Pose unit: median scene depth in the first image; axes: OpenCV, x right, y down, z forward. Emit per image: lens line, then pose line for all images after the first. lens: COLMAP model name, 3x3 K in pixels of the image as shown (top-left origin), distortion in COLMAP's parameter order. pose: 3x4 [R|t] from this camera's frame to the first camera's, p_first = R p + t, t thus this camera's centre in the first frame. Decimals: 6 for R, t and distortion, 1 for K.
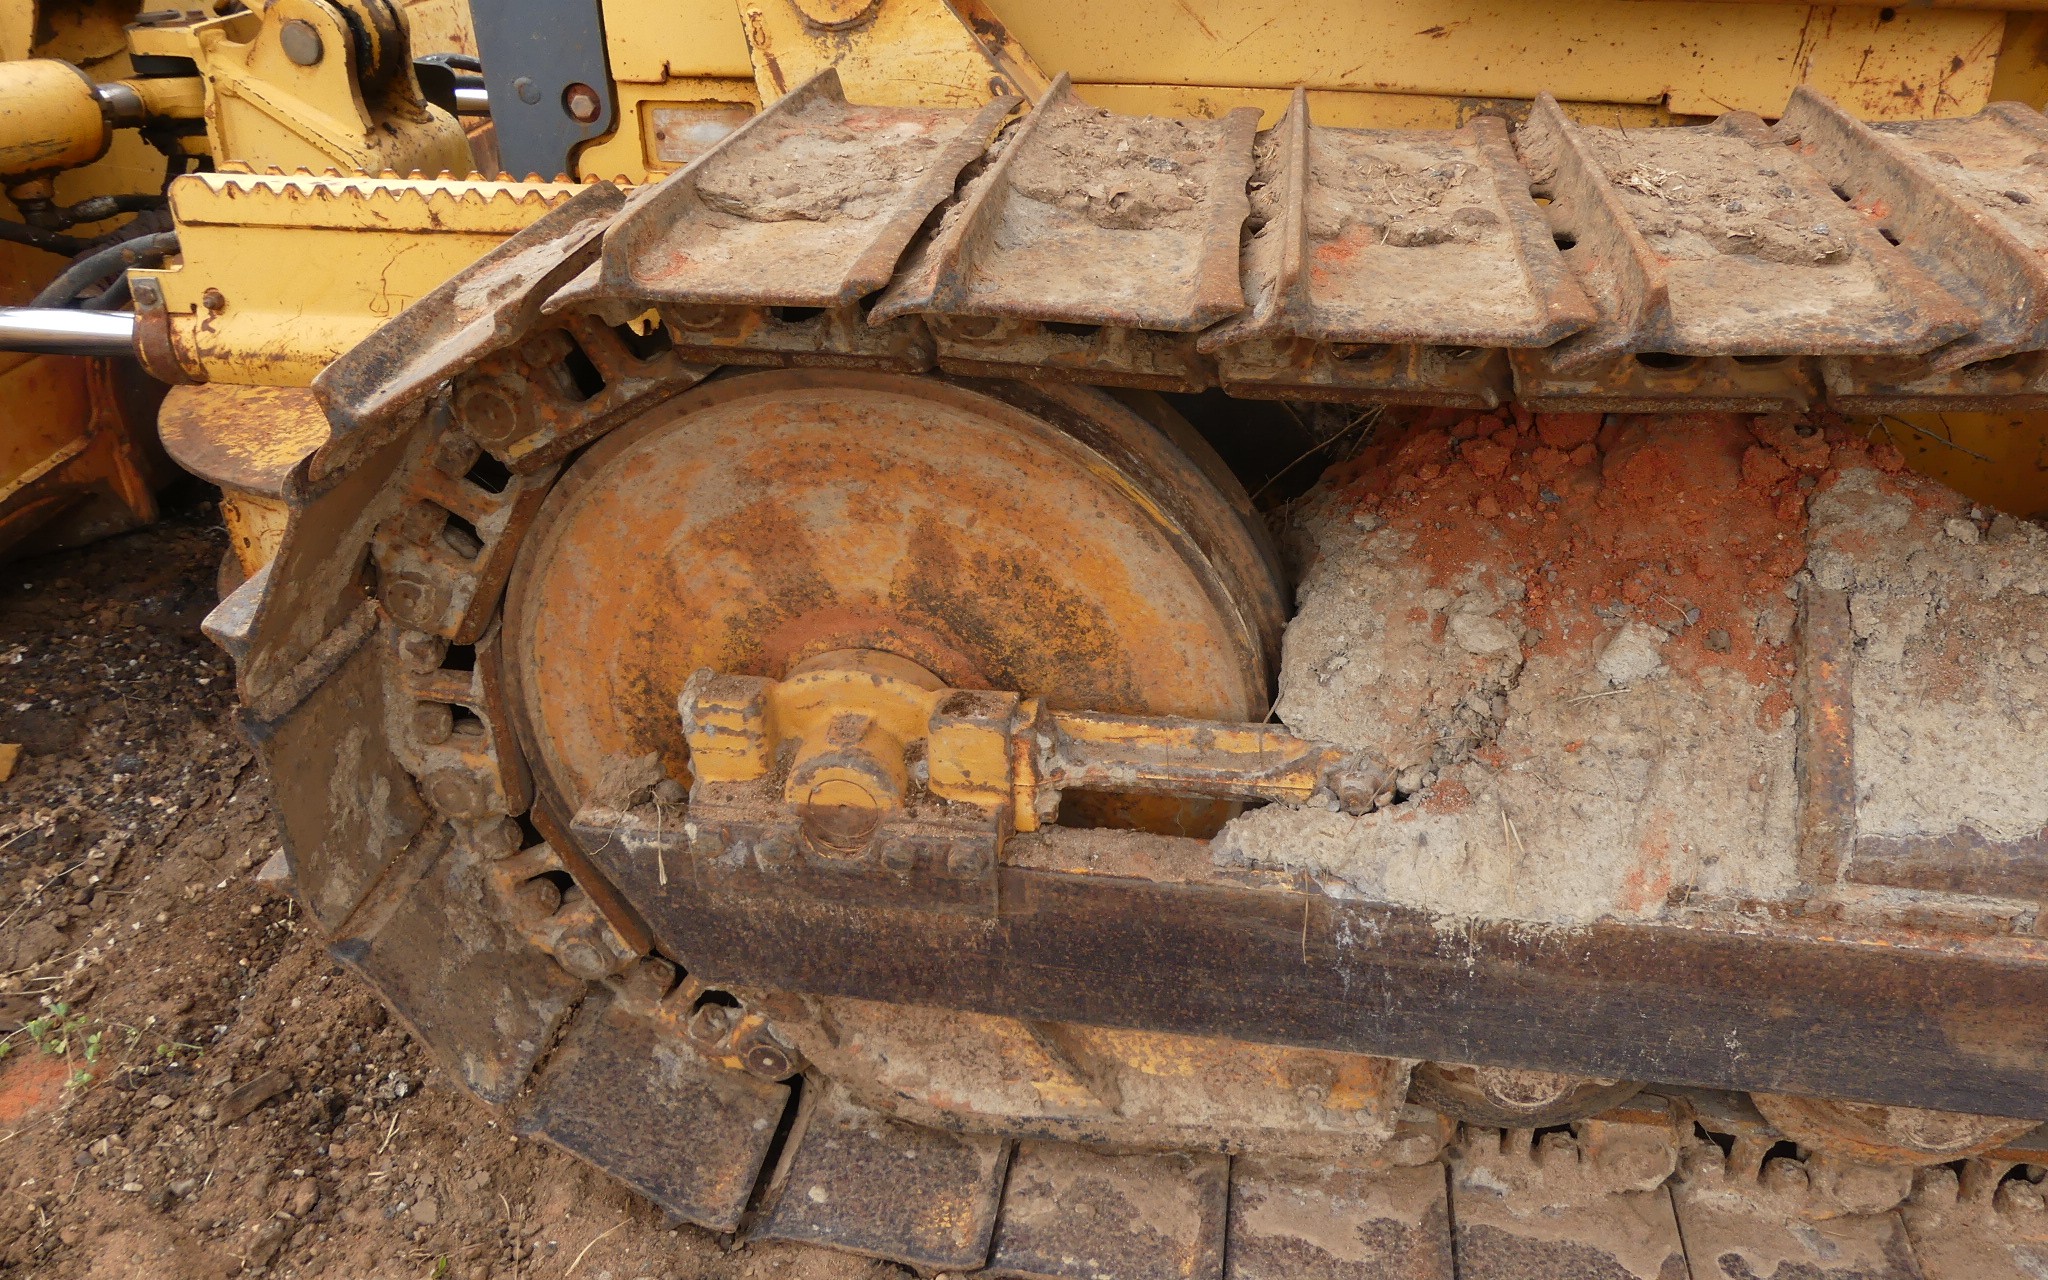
lens RADIAL K [[1568.8, 0, 1024.0], [0, 1568.8, 640.0], [0, 0, 1]] dist [-0.001345, -0.000263]
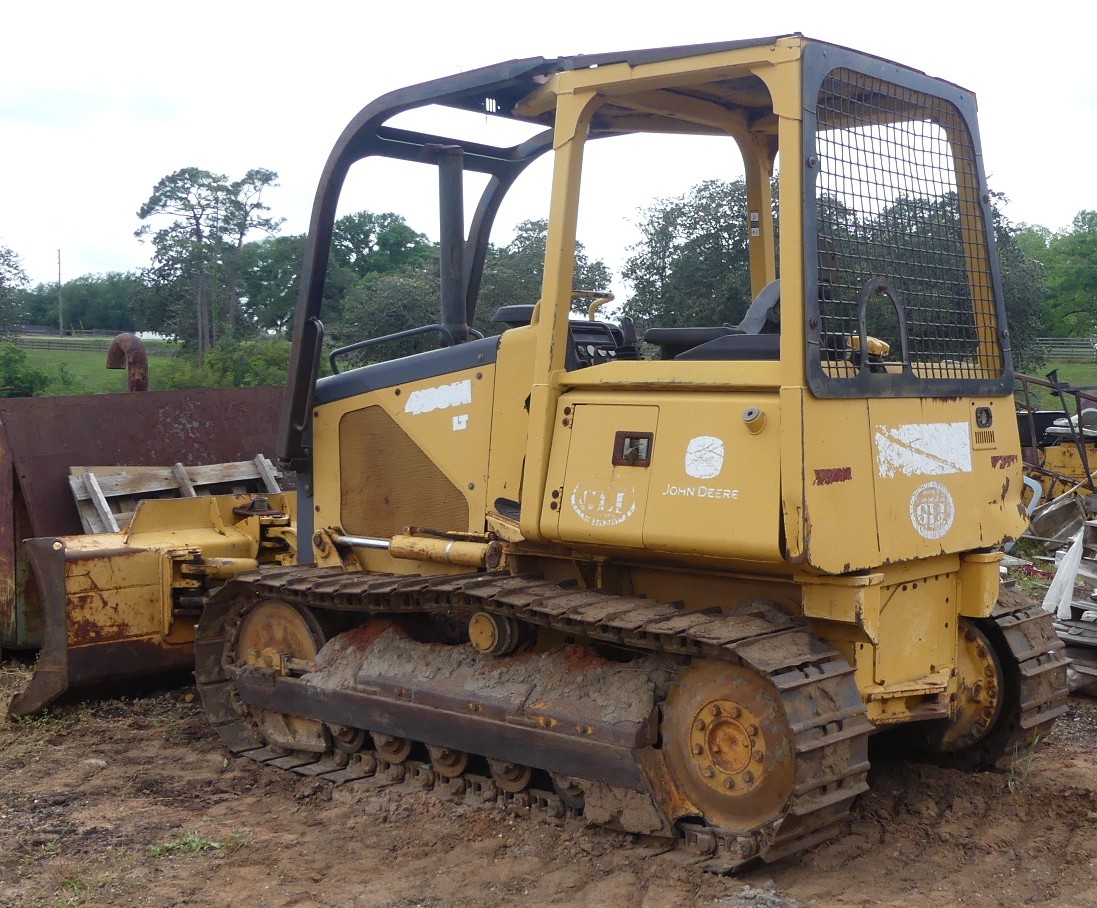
lens RADIAL K [[1527.7, 0, 548.5], [0, 1527.7, 454.0], [0, 0, 1]] dist [0.000963, 0.016372]
pose [[0.847957, 0.042764, -0.528337, 4.116481], [-0.281544, 0.880852, -0.380568, 1.377489], [0.449112, 0.471456, 0.758965, -3.584125]]
